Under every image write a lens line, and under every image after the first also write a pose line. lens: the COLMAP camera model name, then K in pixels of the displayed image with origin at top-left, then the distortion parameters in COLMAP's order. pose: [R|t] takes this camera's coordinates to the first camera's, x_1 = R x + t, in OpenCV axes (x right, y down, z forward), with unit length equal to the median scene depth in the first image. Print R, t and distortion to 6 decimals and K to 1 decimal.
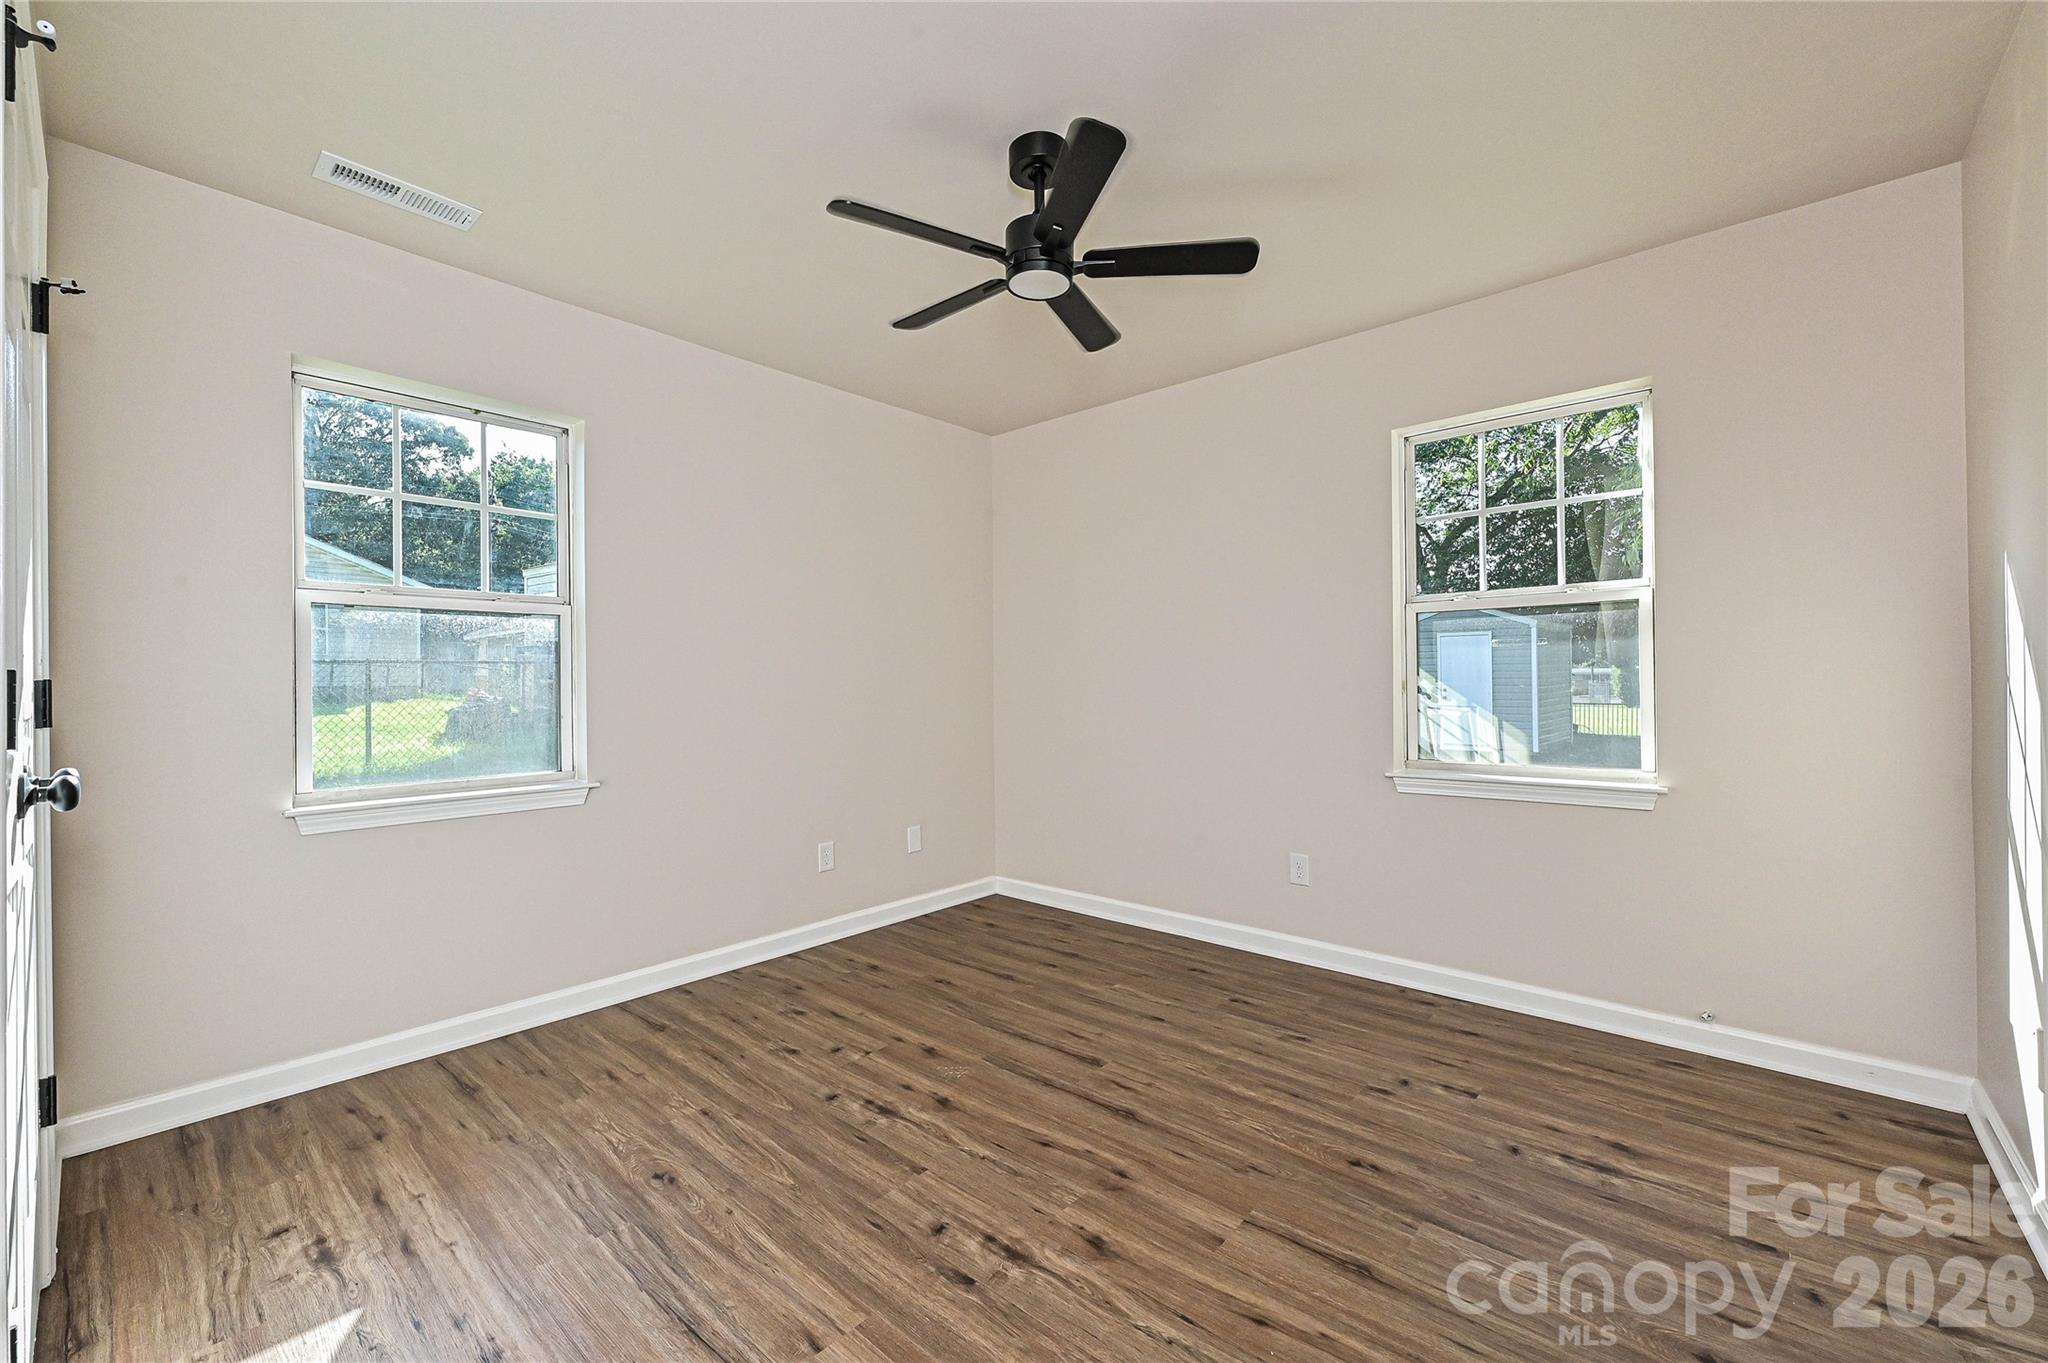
lens RADIAL K [[819.9, 0, 1019.9], [0, 819.9, 703.1], [0, 0, 1]] dist [-0.001364, -0.000076]
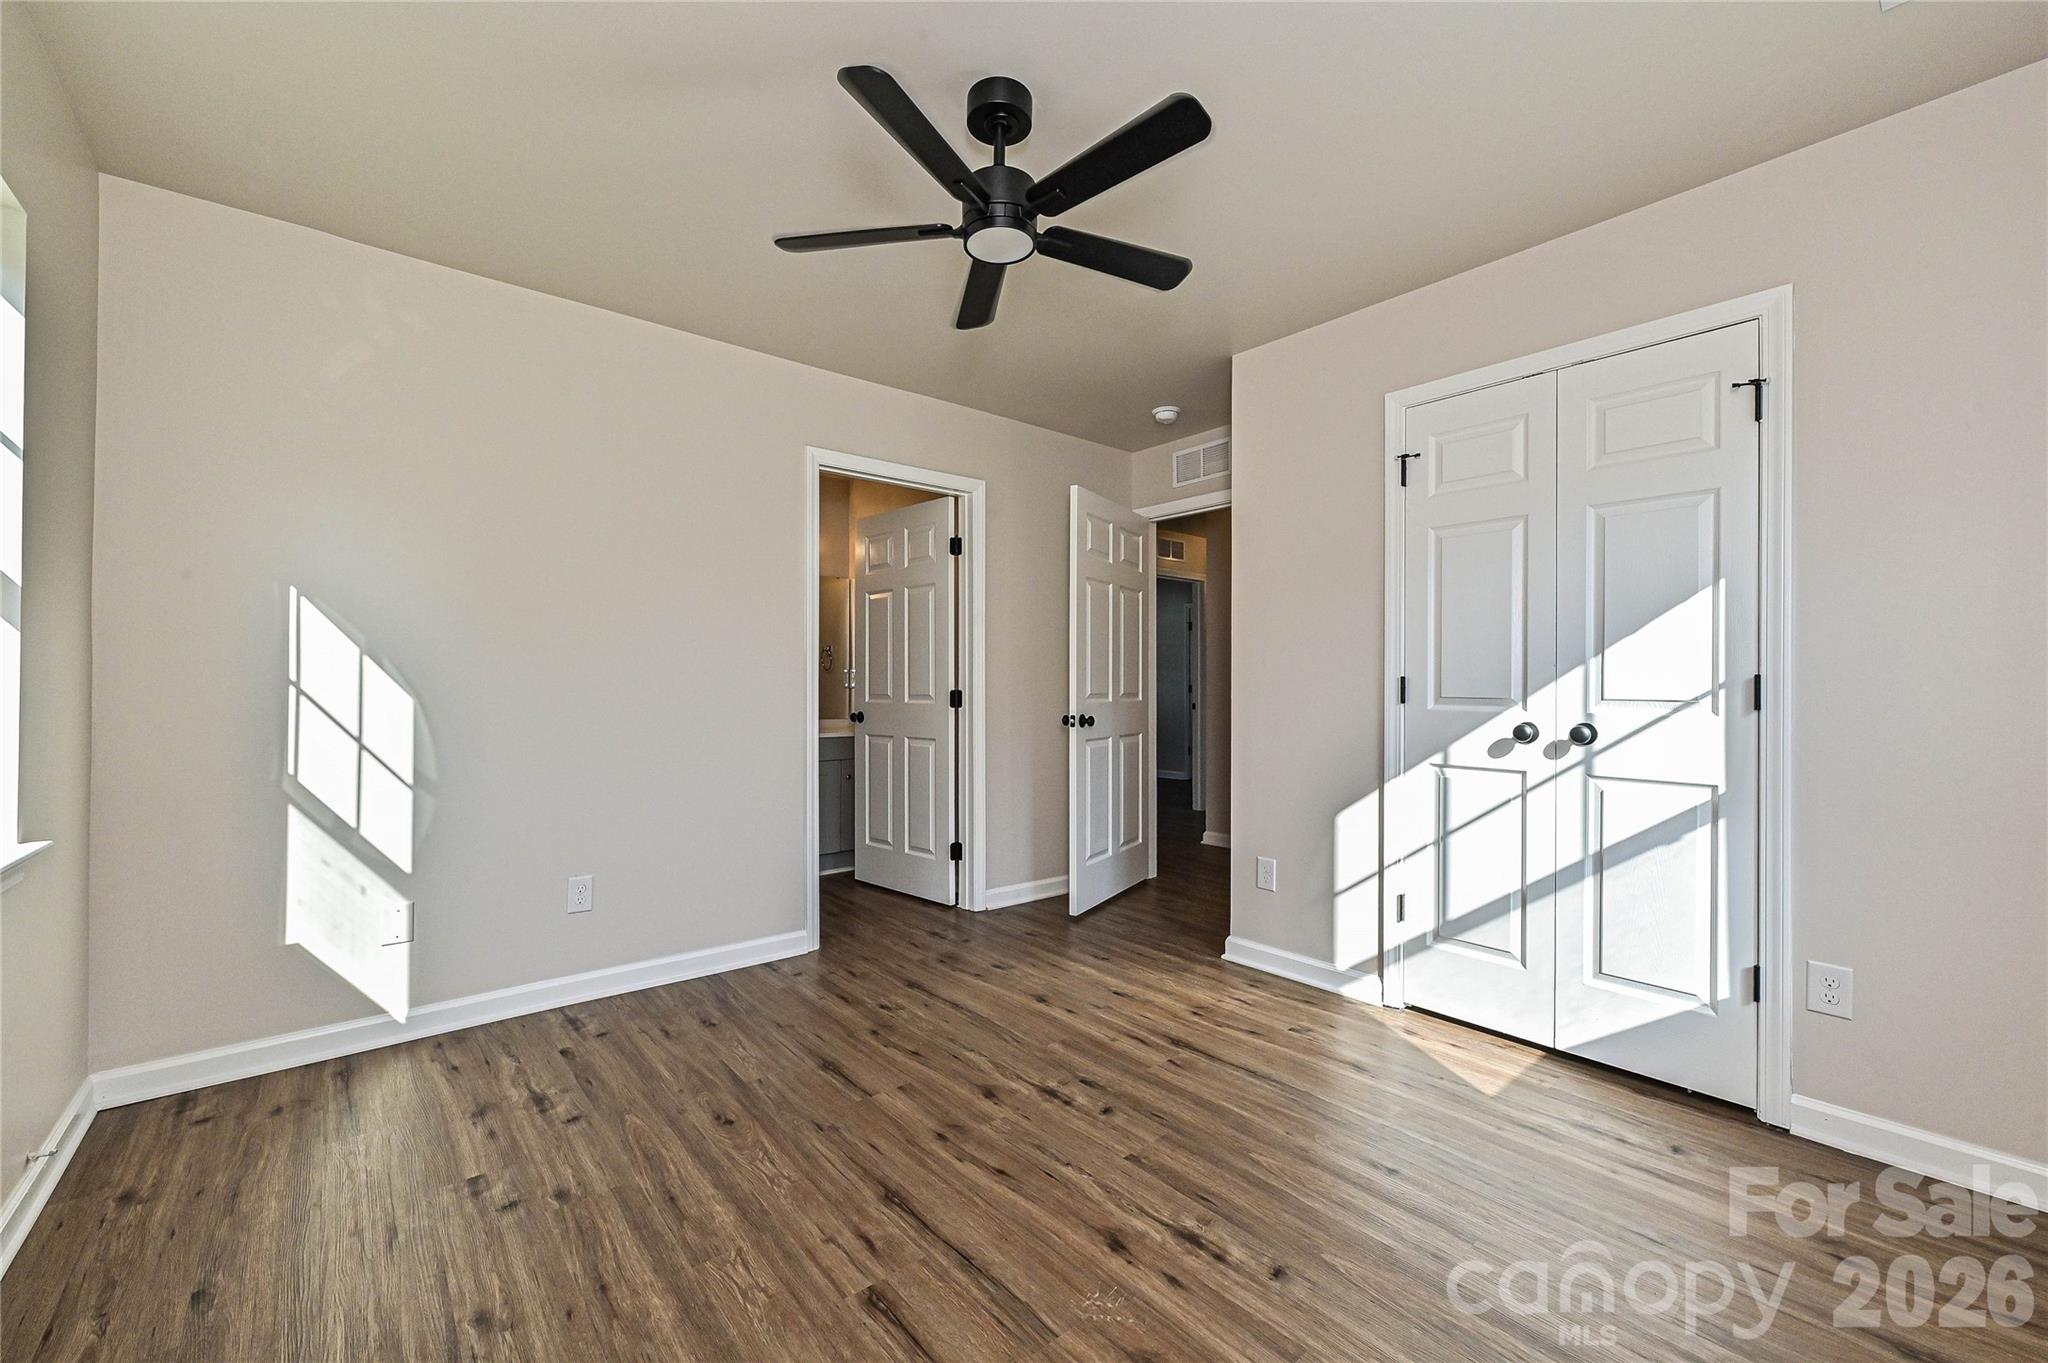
lens RADIAL K [[819.9, 0, 1019.9], [0, 819.9, 703.1], [0, 0, 1]] dist [-0.001364, -0.000076]
pose [[-0.989488, 0.002401, 0.144596, -0.130682], [0.008576, 0.999077, 0.042095, -0.038283], [-0.144361, 0.042892, -0.988595, 1.950222]]
